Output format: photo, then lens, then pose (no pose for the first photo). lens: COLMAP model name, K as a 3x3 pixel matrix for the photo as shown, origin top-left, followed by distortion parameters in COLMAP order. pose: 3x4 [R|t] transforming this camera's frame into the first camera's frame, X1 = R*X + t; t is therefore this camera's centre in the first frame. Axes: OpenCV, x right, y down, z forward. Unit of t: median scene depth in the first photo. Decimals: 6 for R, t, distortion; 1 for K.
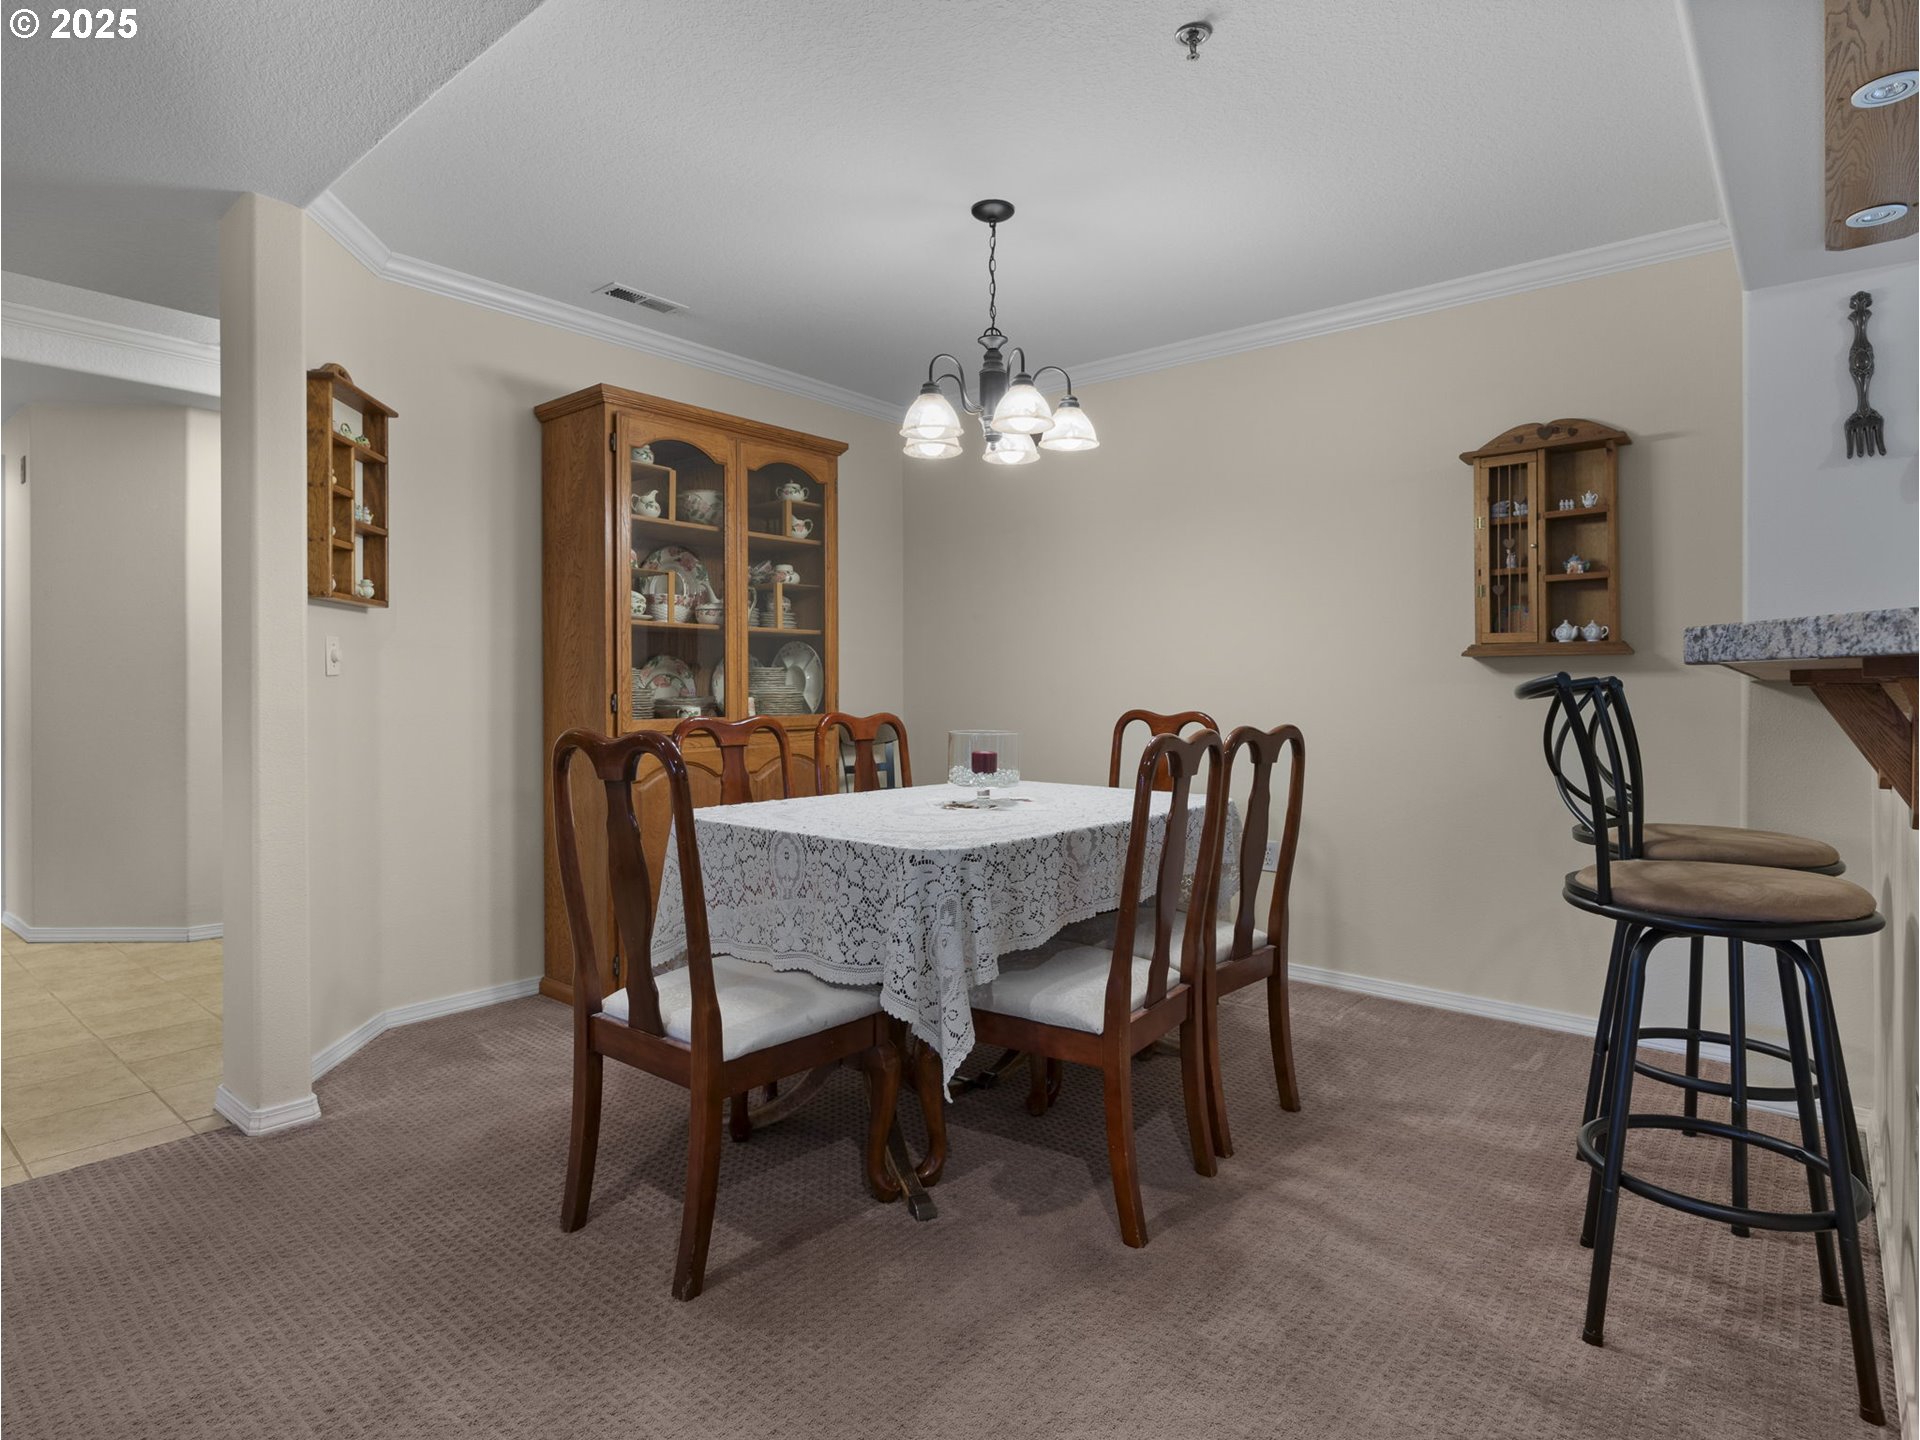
lens RADIAL K [[1045.1, 0, 959.3], [0, 1045.1, 739.9], [0, 0, 1]] dist [0.000999, 0.000141]
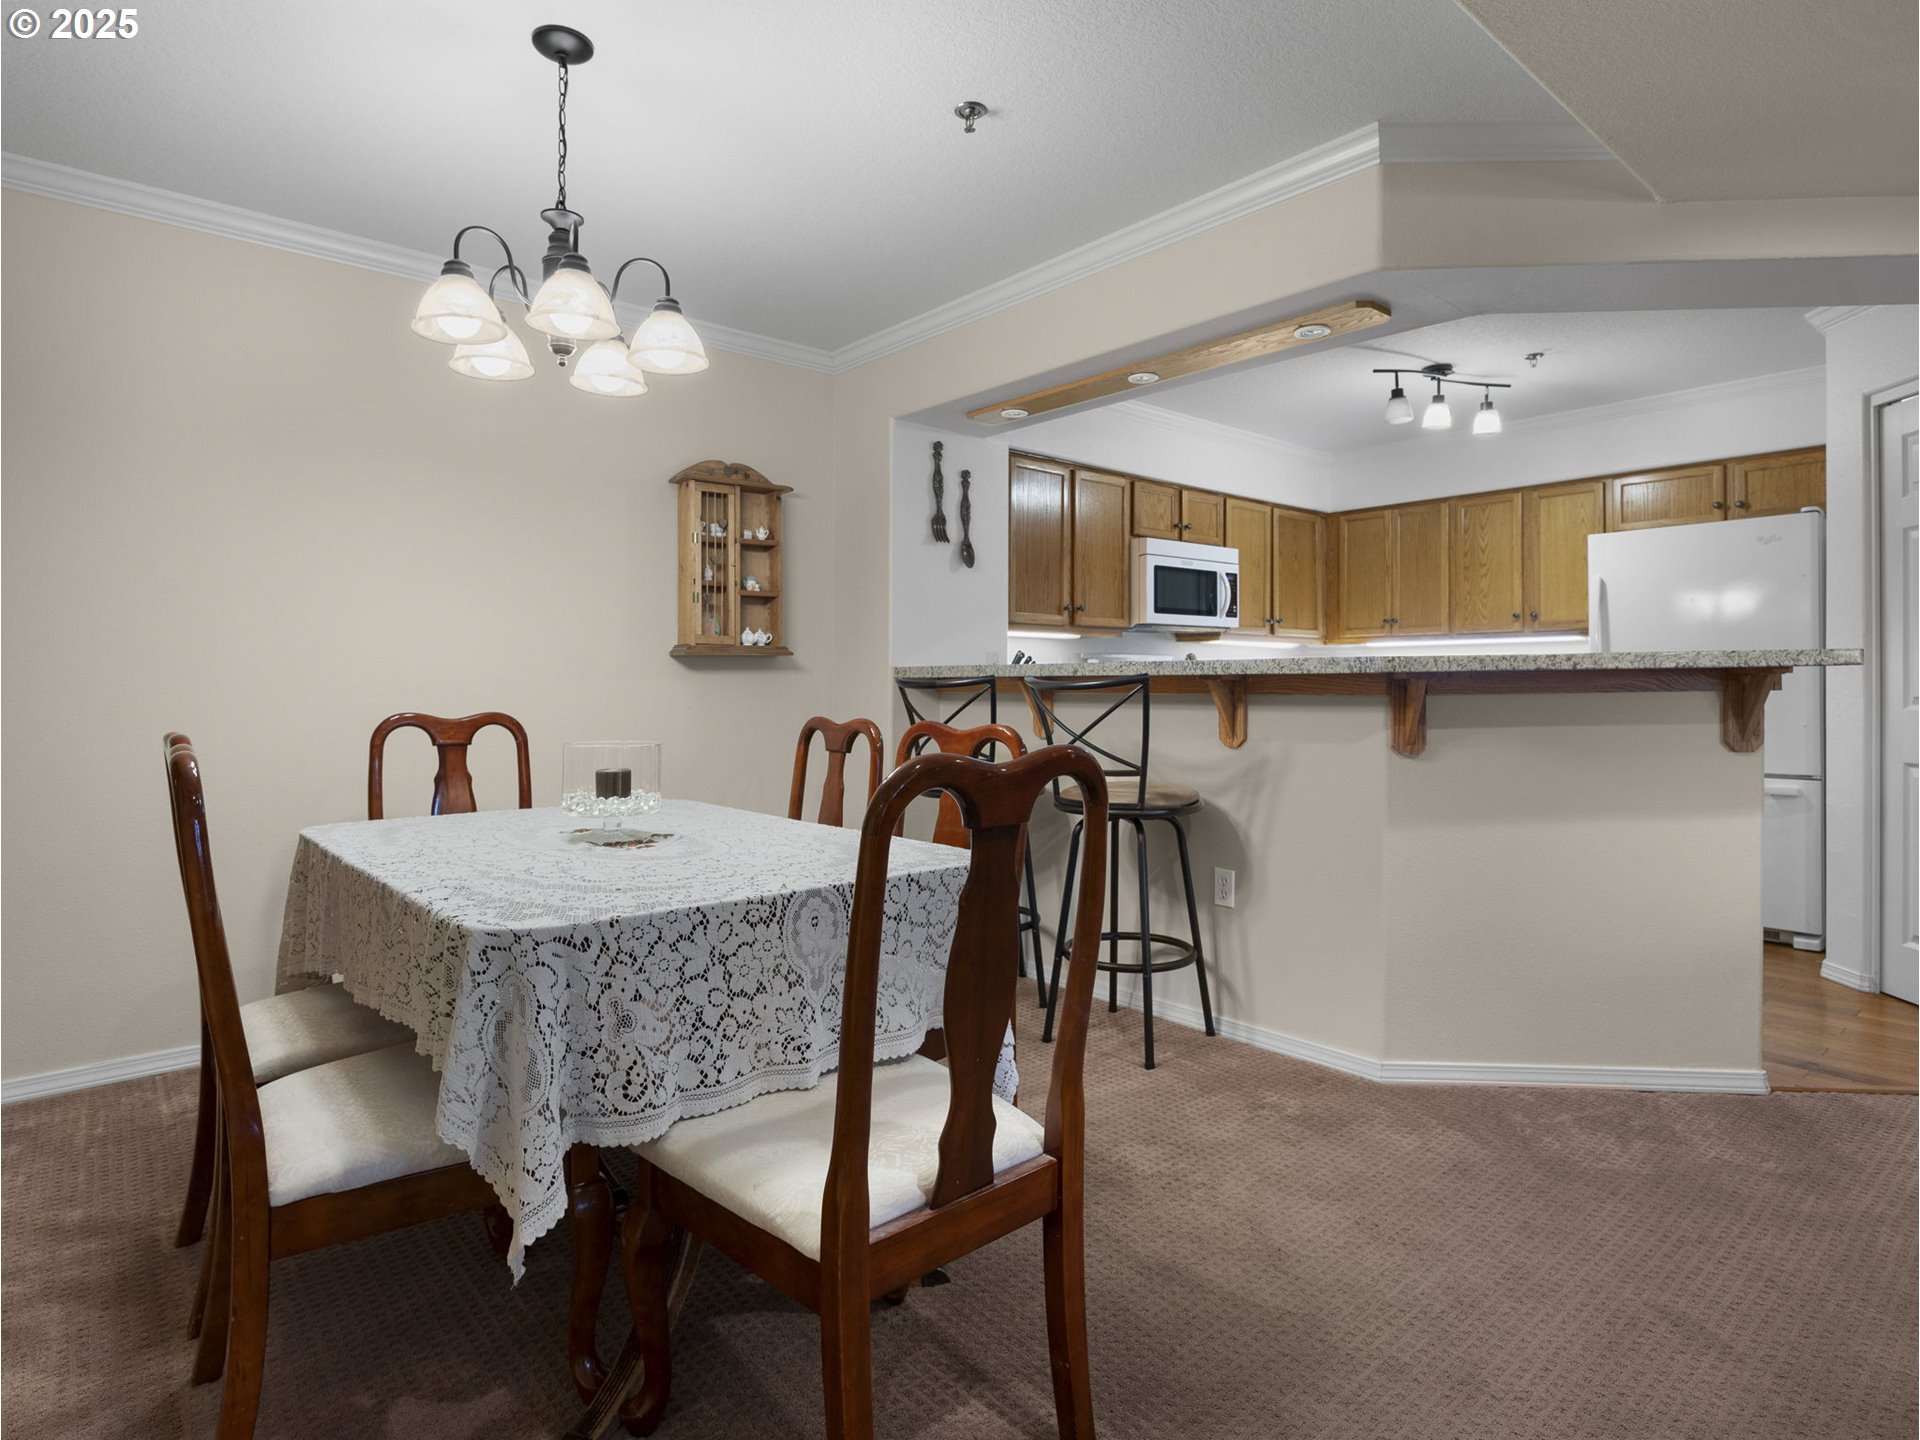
lens RADIAL K [[1050.4, 0, 960.0], [0, 1050.4, 720.0], [0, 0, 1]] dist [0.001499, 0.000393]
pose [[0.159202, -0.039544, 0.986454, -0.685903], [0.052450, 0.998125, 0.031547, -0.035349], [-0.985852, 0.046717, 0.160977, 0.628578]]
